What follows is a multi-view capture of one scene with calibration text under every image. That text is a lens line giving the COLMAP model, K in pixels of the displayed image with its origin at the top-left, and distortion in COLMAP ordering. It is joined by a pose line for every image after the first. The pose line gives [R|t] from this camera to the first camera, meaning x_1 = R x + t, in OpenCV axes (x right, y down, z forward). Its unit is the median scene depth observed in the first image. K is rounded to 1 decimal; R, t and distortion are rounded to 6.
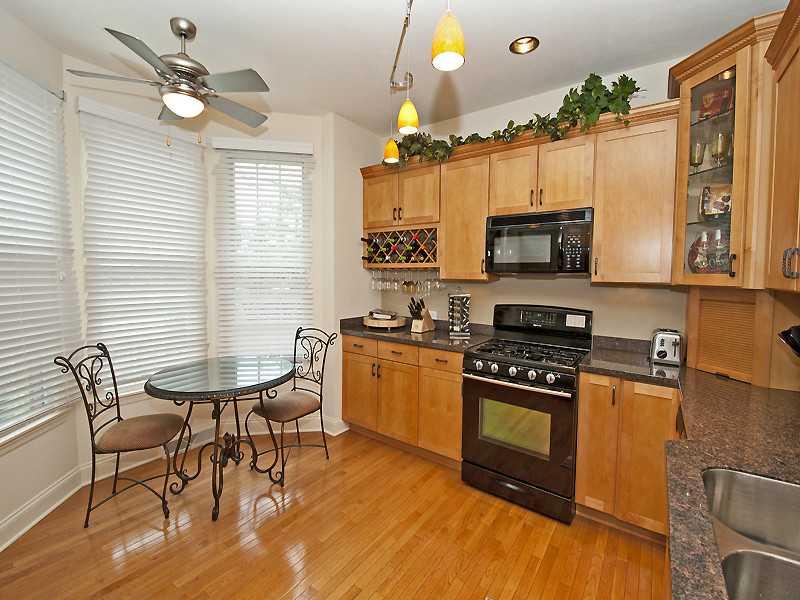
lens RADIAL K [[342.1, 0, 394.4], [0, 342.1, 292.6], [0, 0, 1]] dist [0.013701, -0.019112]
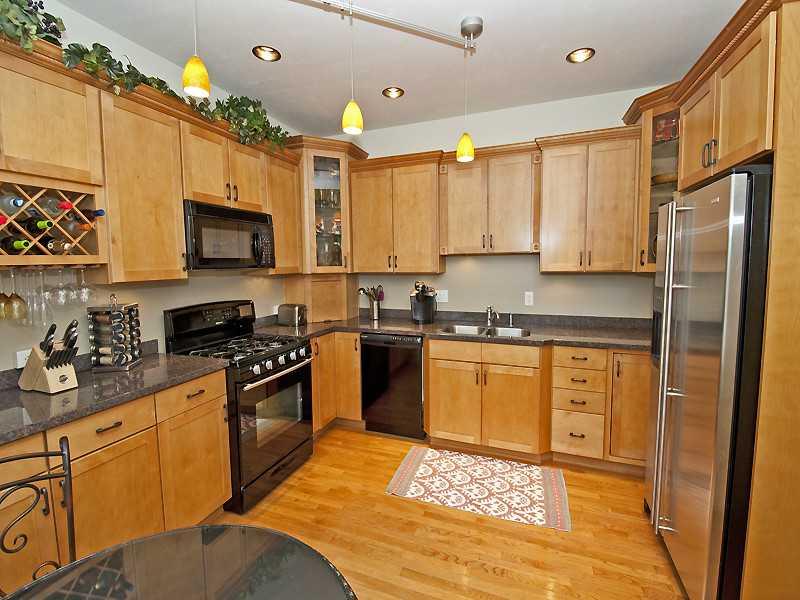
lens RADIAL K [[356.5, 0, 404.2], [0, 356.5, 288.0], [0, 0, 1]] dist [0.016470, -0.023042]
pose [[-0.280637, -0.080982, 0.956391, -0.674605], [0.057658, 0.993212, 0.101018, -0.072140], [-0.958080, 0.083493, -0.274063, 0.756787]]
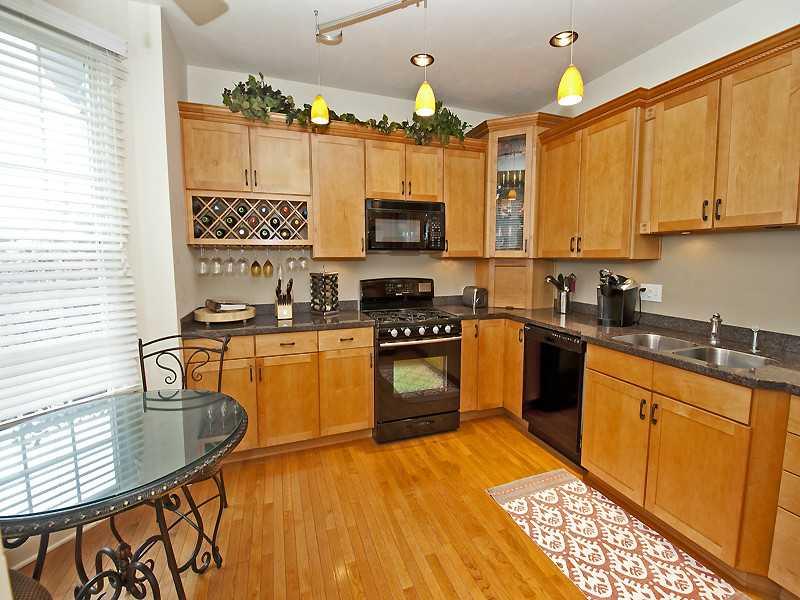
lens RADIAL K [[356.5, 0, 404.2], [0, 356.5, 288.0], [0, 0, 1]] dist [0.016470, -0.023042]
pose [[0.565744, -0.087338, 0.819943, -0.596554], [0.052158, 0.996174, 0.070122, -0.013695], [-0.822930, 0.003096, 0.568135, 0.268074]]
